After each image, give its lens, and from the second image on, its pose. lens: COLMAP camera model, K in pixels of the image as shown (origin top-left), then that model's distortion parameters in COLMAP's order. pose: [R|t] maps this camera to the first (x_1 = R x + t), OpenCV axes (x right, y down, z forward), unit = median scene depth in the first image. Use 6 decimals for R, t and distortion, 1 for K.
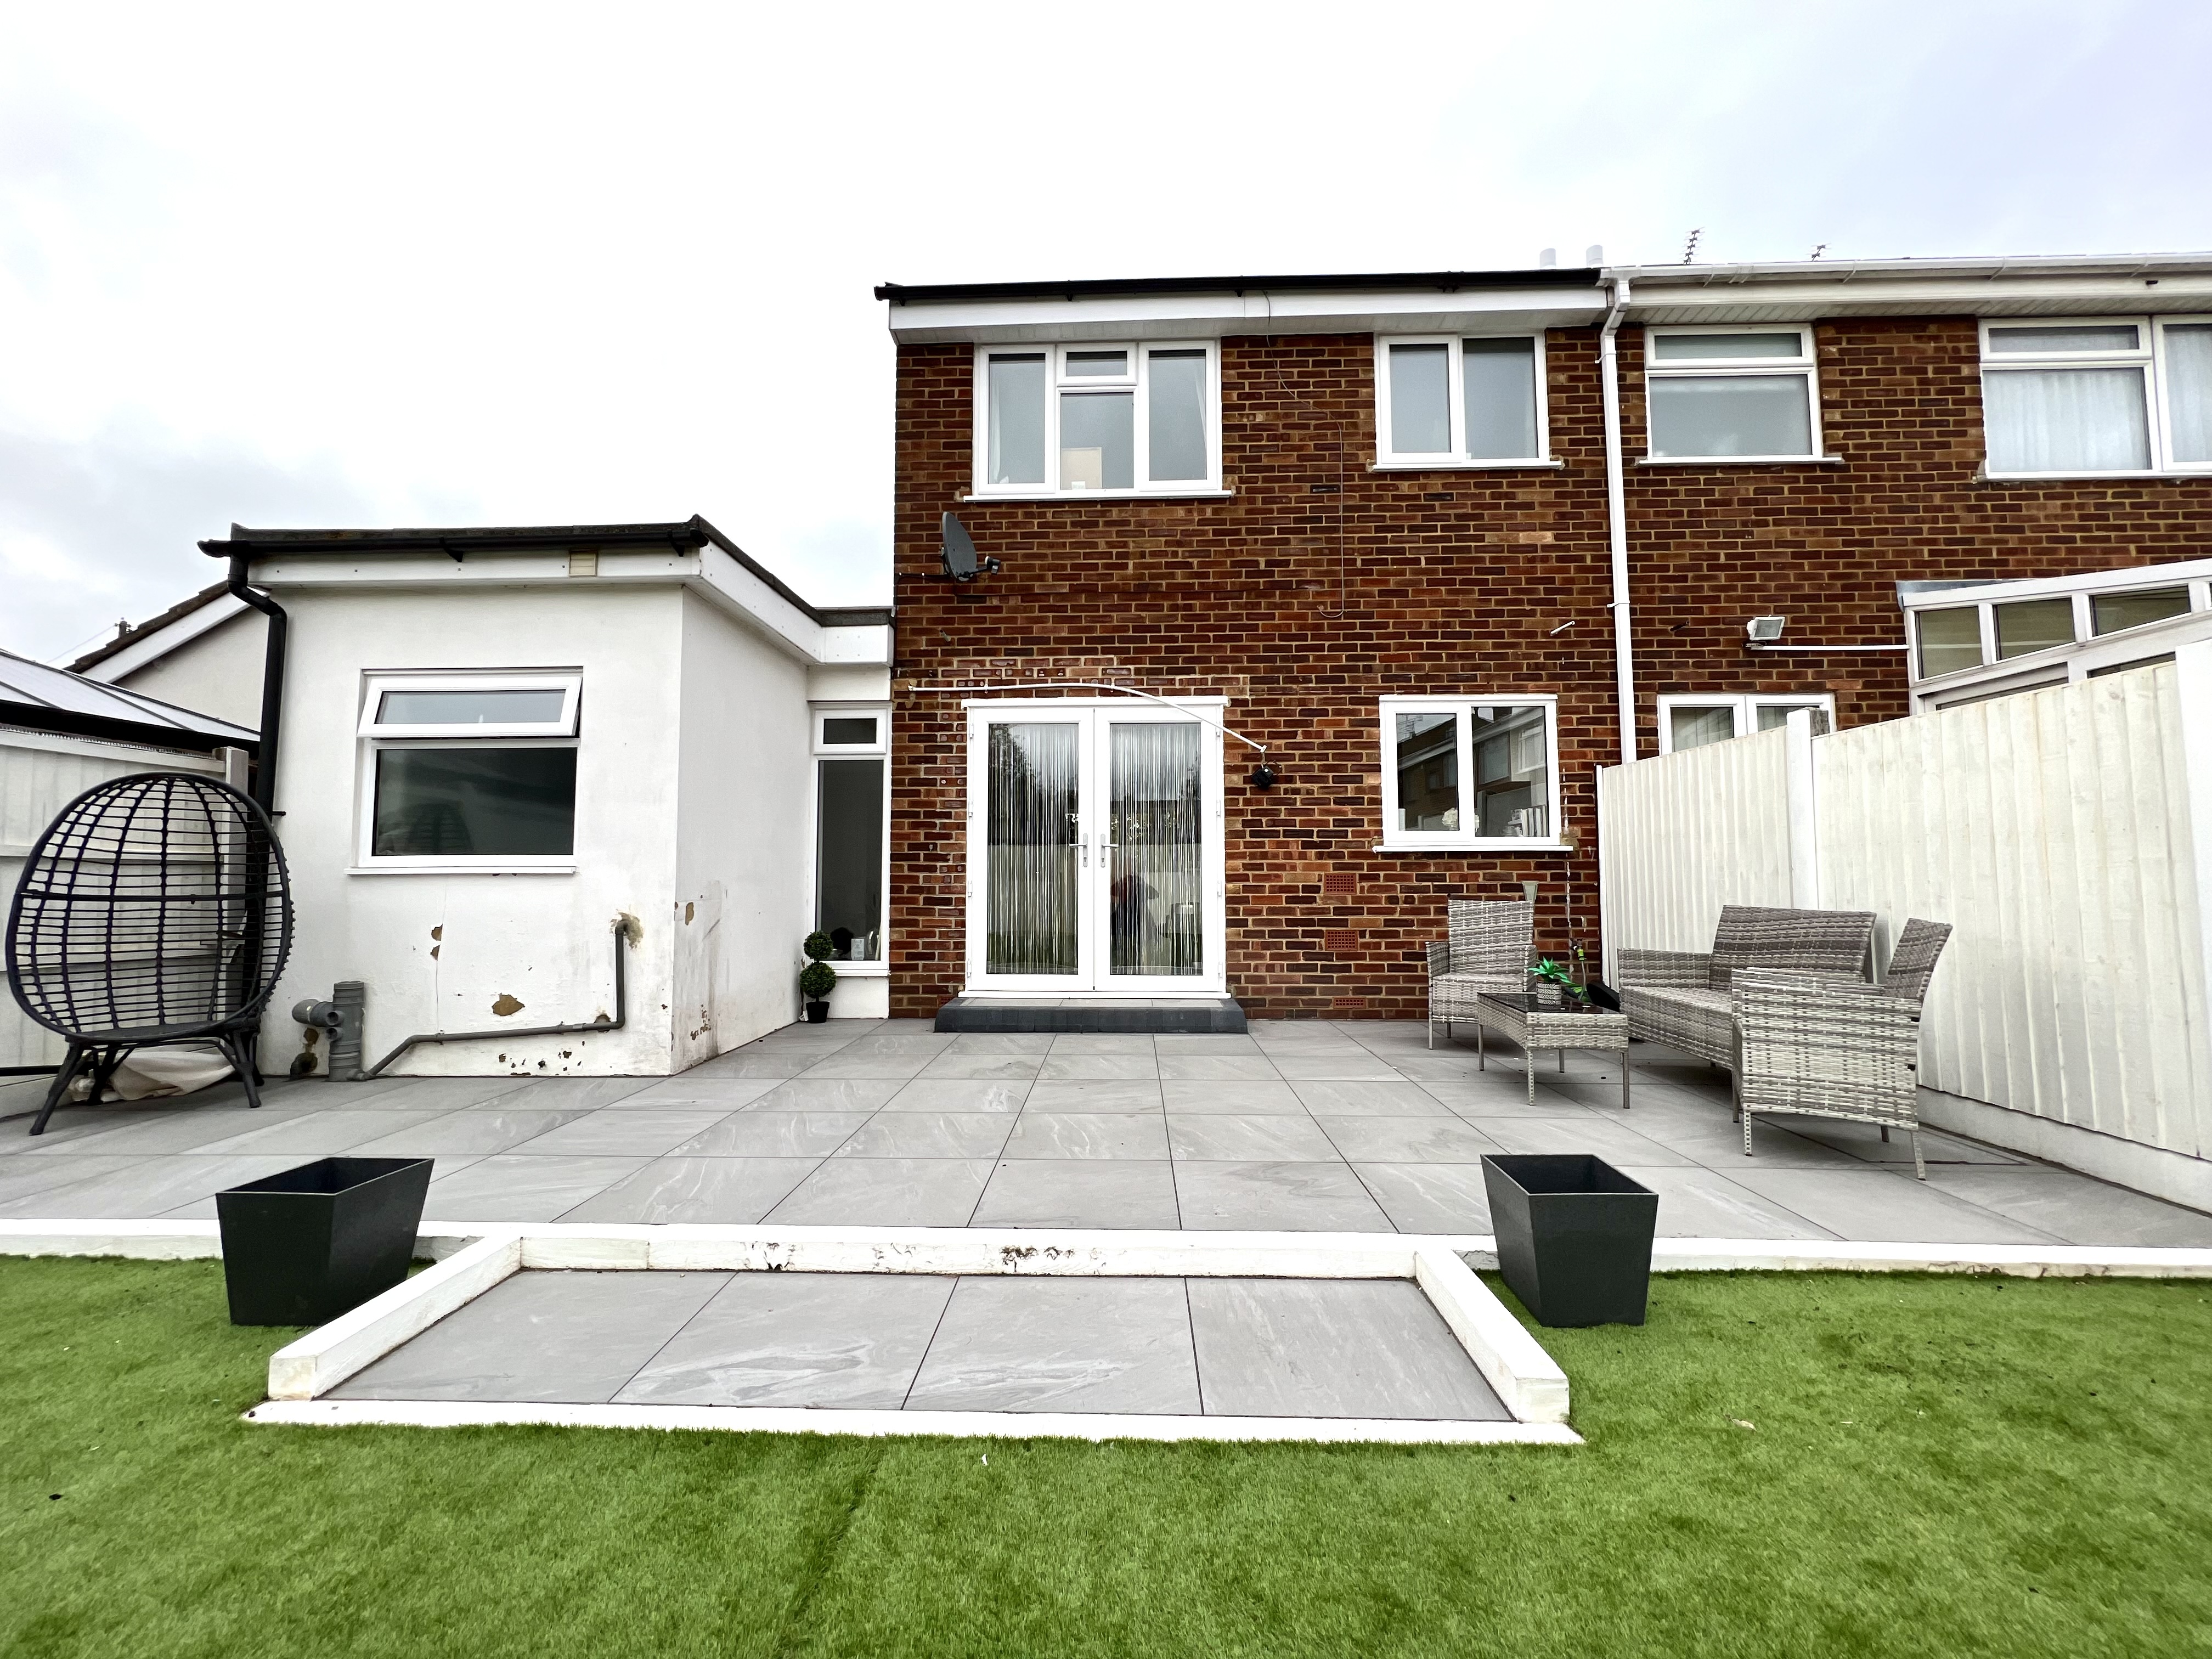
lens RADIAL K [[886.7, 0, 1102.0], [0, 886.7, 823.5], [0, 0, 1]] dist [-0.001853, 0.001089]
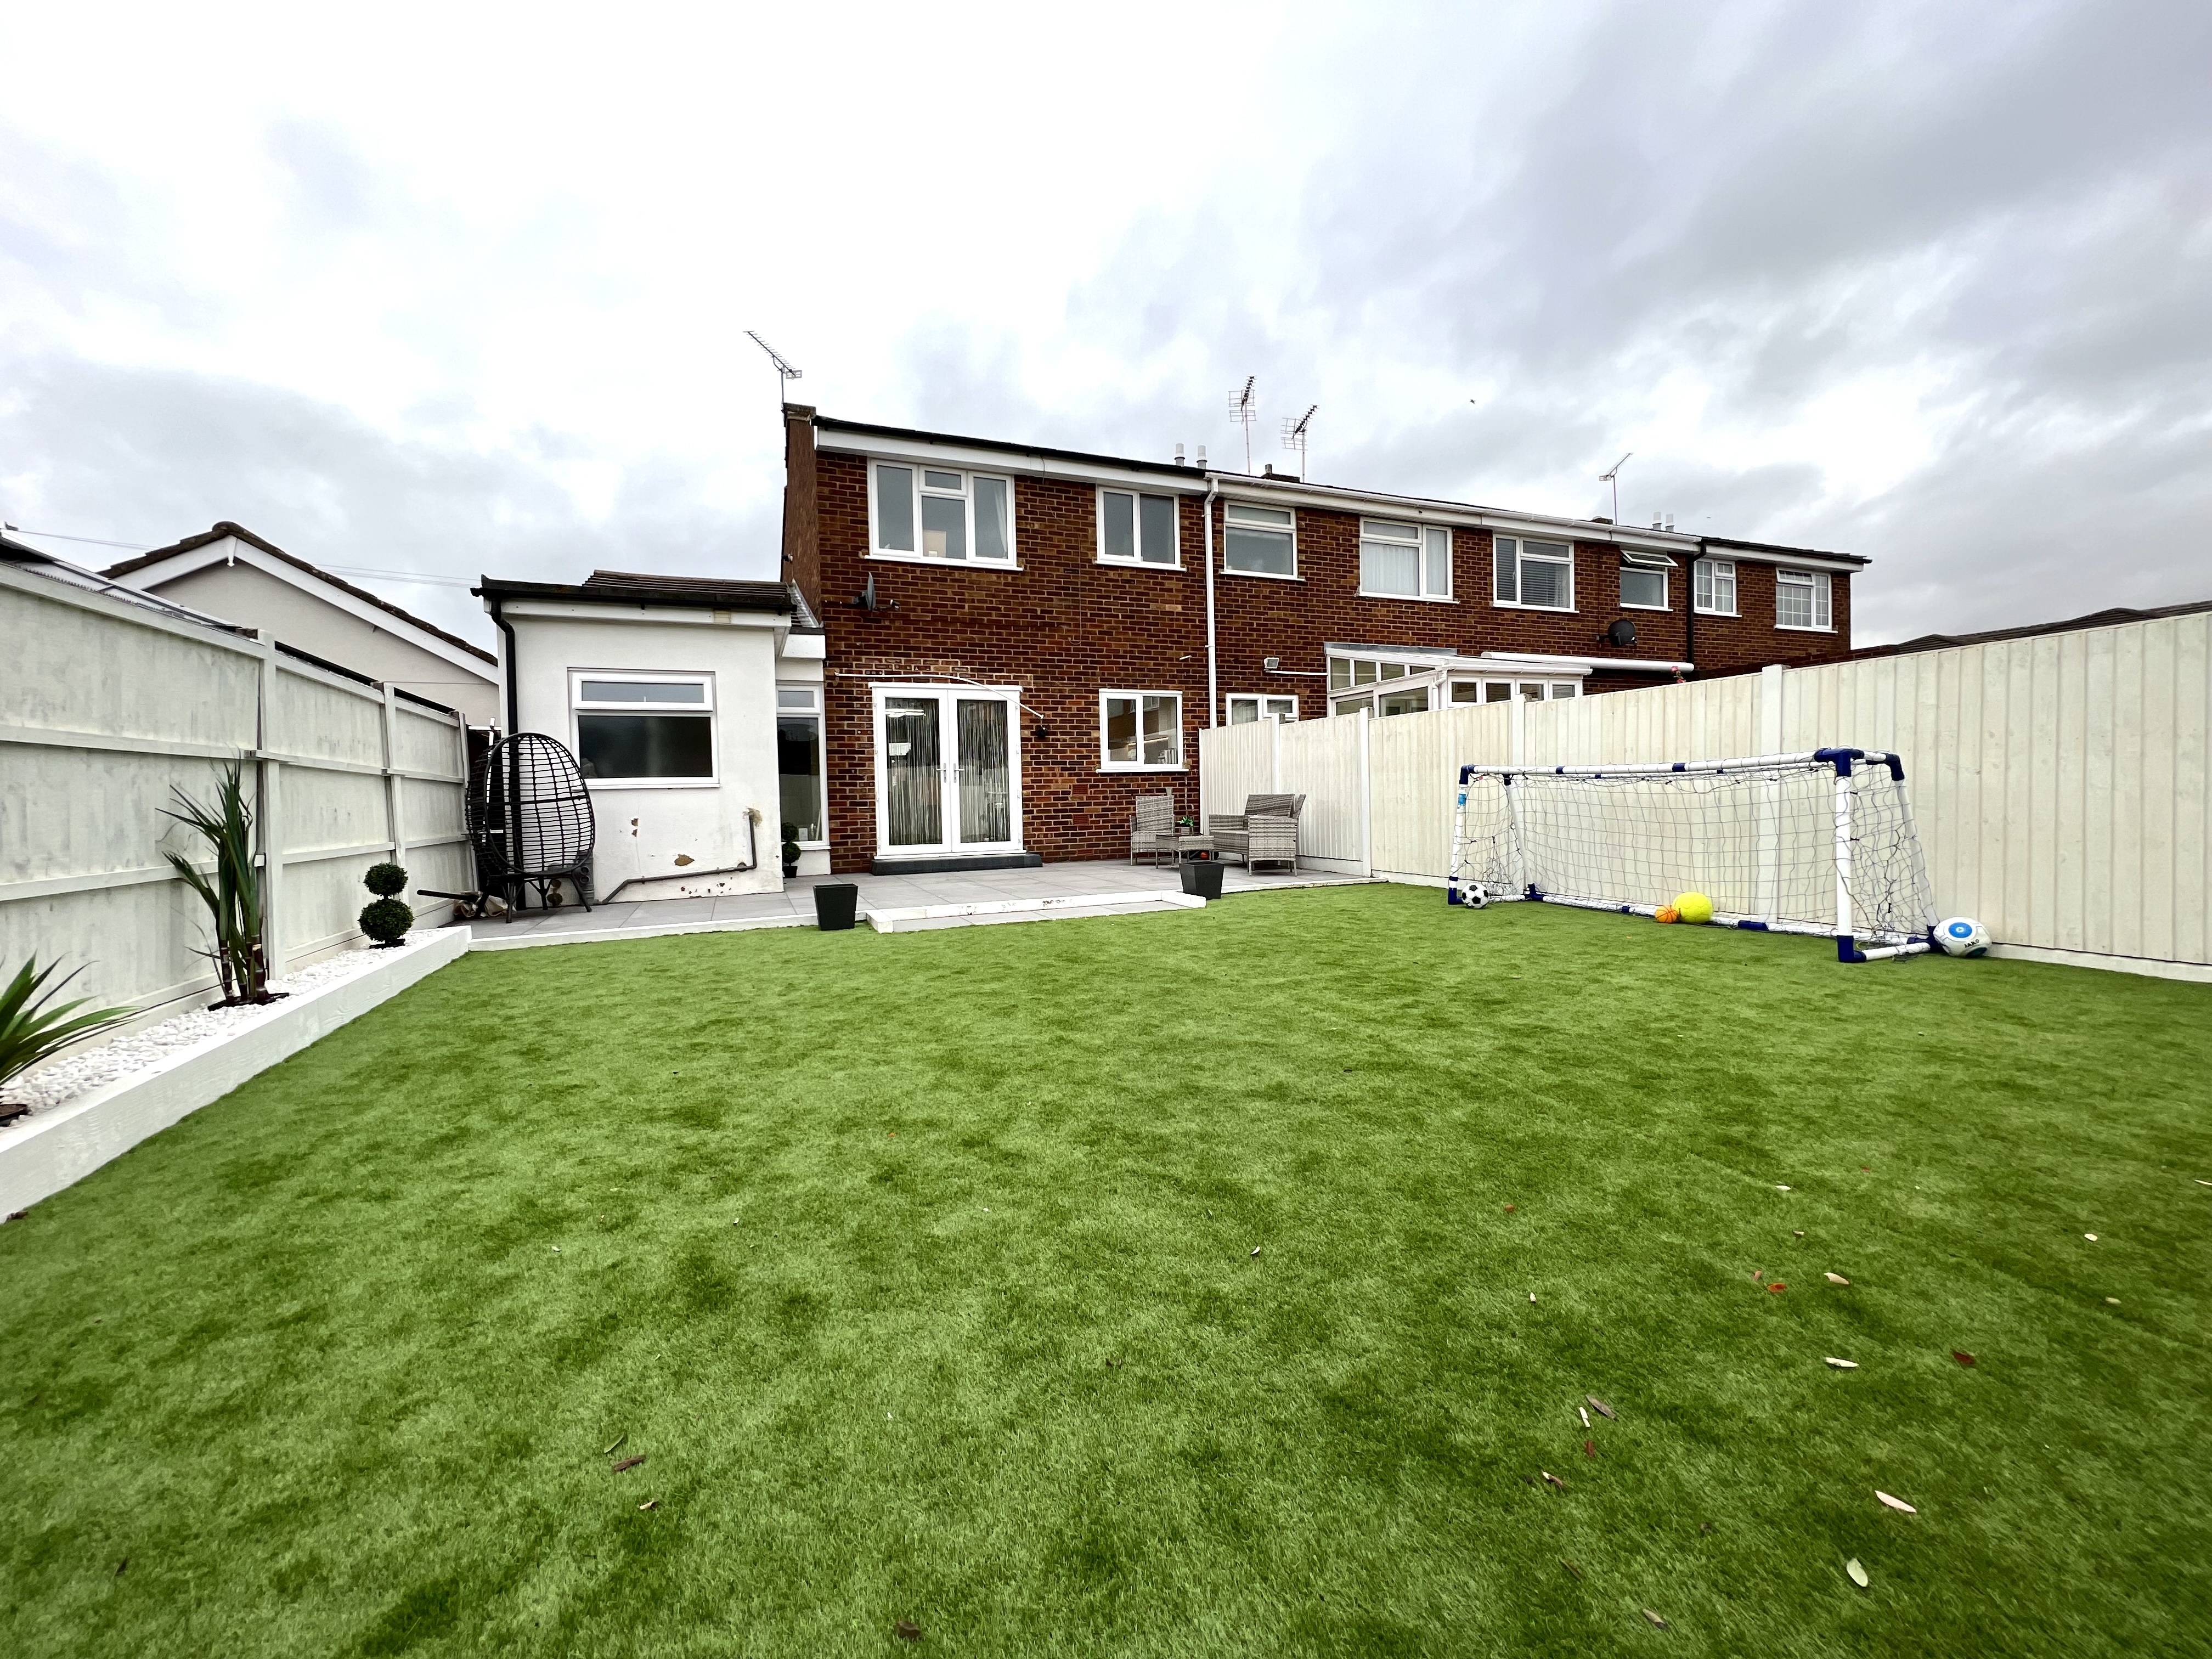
lens RADIAL K [[886.7, 0, 1102.0], [0, 886.7, 823.5], [0, 0, 1]] dist [-0.001853, 0.001089]
pose [[0.910368, -0.030458, 0.412677, -0.460836], [-0.006852, 0.996041, 0.088629, -0.026927], [-0.413743, -0.083512, 0.906555, -0.719483]]
